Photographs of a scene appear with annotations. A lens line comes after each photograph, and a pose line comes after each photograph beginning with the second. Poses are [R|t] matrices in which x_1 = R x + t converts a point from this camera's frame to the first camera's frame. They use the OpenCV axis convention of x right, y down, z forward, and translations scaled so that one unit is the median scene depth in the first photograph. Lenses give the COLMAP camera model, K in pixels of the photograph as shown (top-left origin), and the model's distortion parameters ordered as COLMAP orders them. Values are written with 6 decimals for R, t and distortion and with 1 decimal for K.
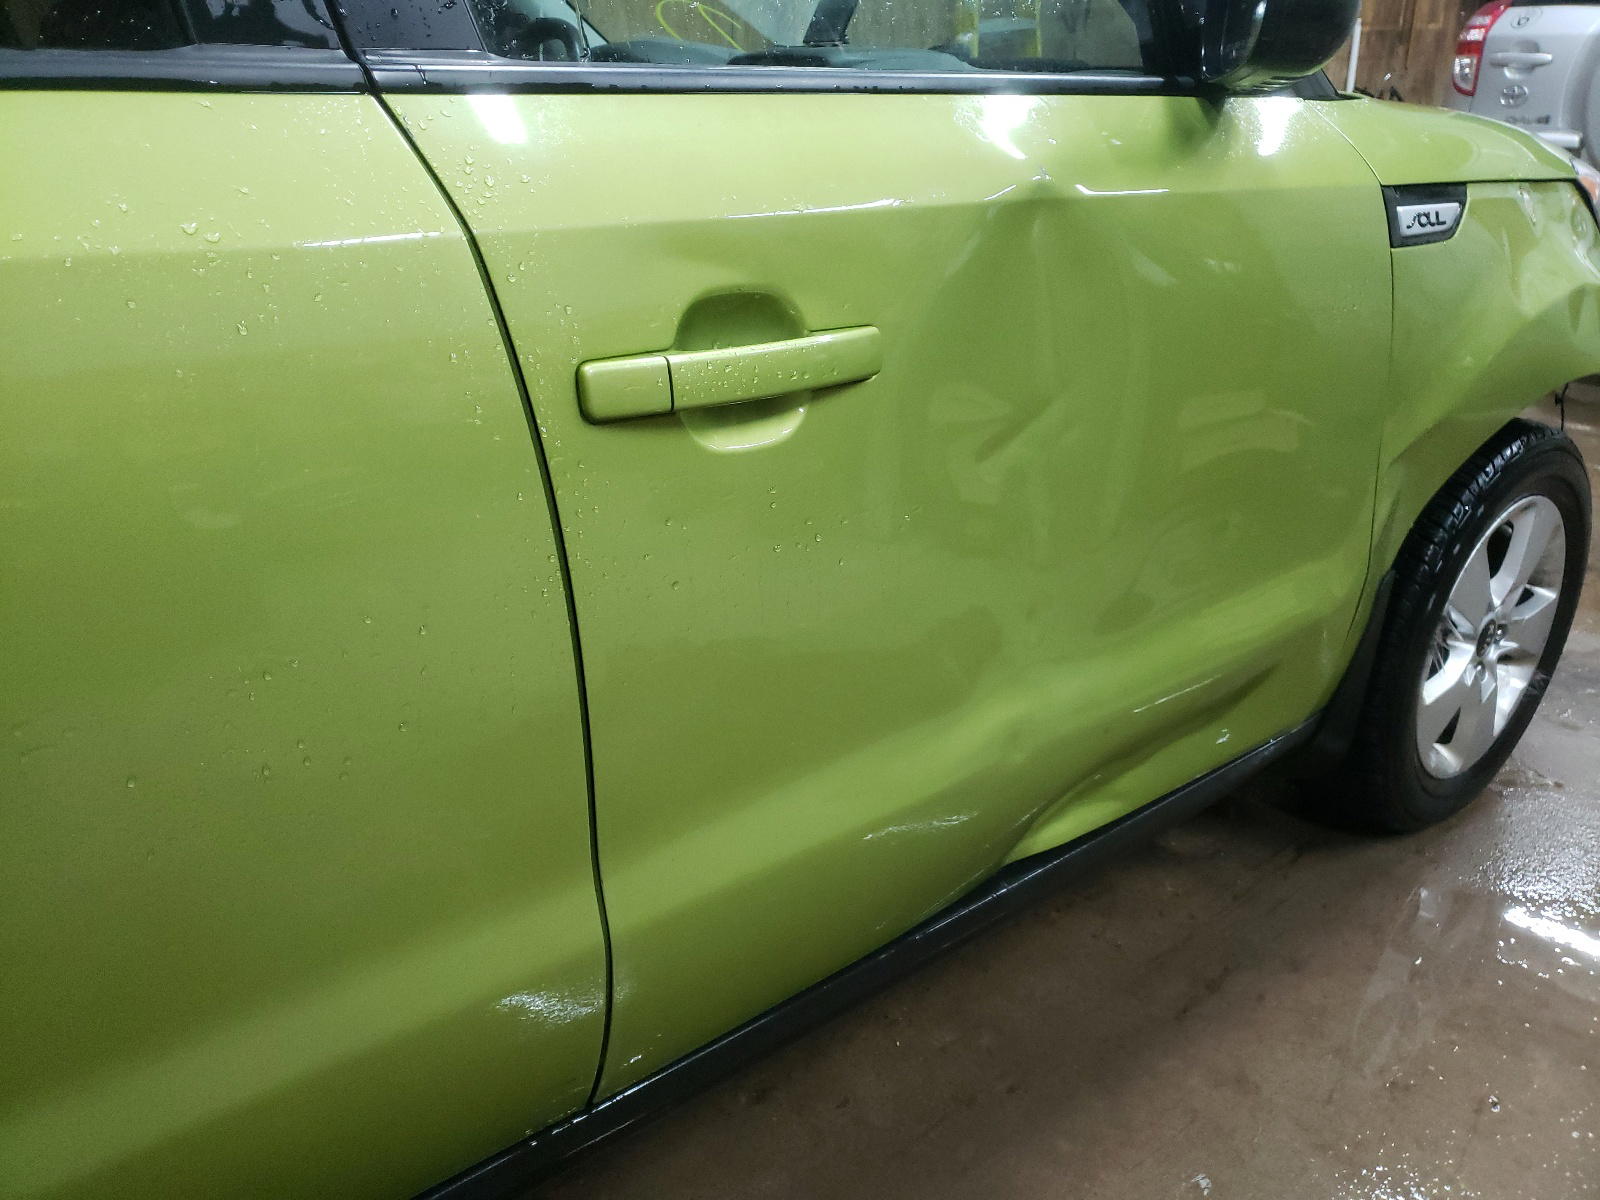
lens RADIAL K [[1544.6, 0, 800.0], [0, 1544.6, 600.0], [0, 0, 1]] dist [0.004696, -0.000030]
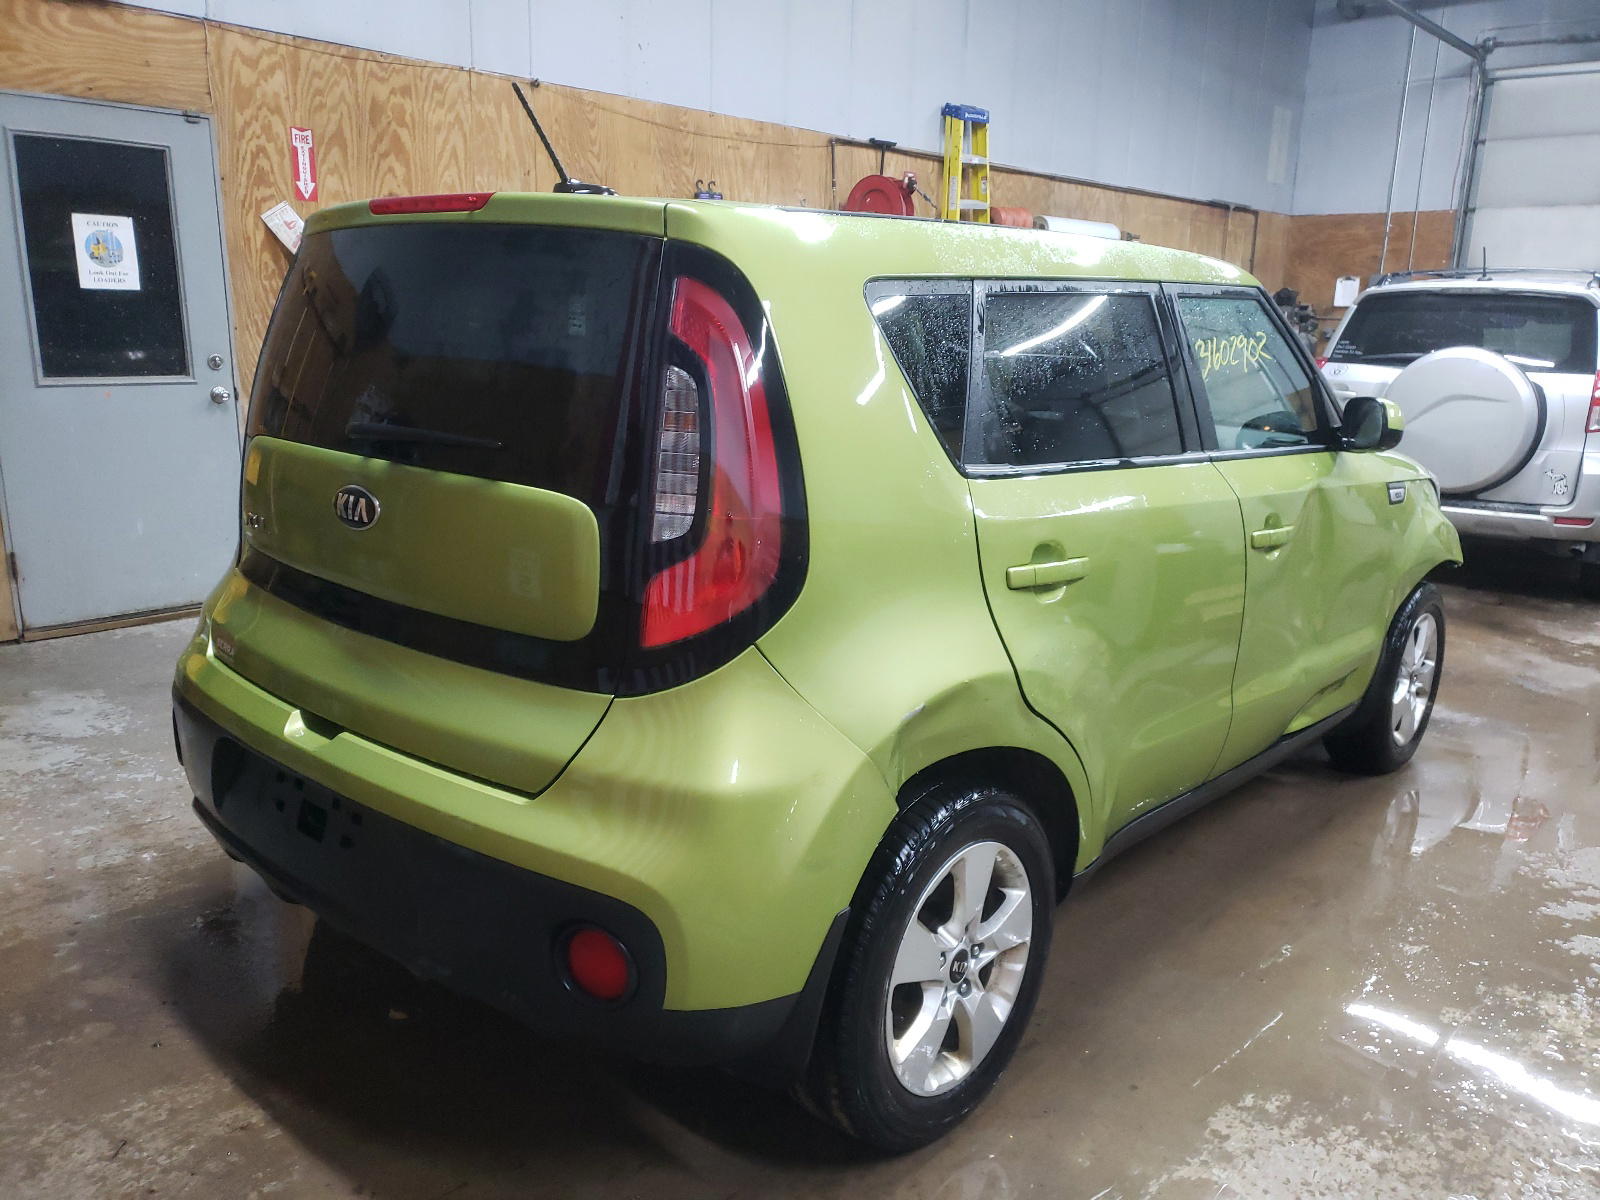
lens RADIAL K [[1177.9, 0, 800.0], [0, 1177.9, 600.0], [0, 0, 1]] dist [-0.001037, -0.037283]
pose [[0.998416, -0.029490, 0.047916, -0.516155], [0.037366, 0.984245, -0.172819, 0.172560], [-0.042064, 0.174336, 0.983787, -0.649870]]
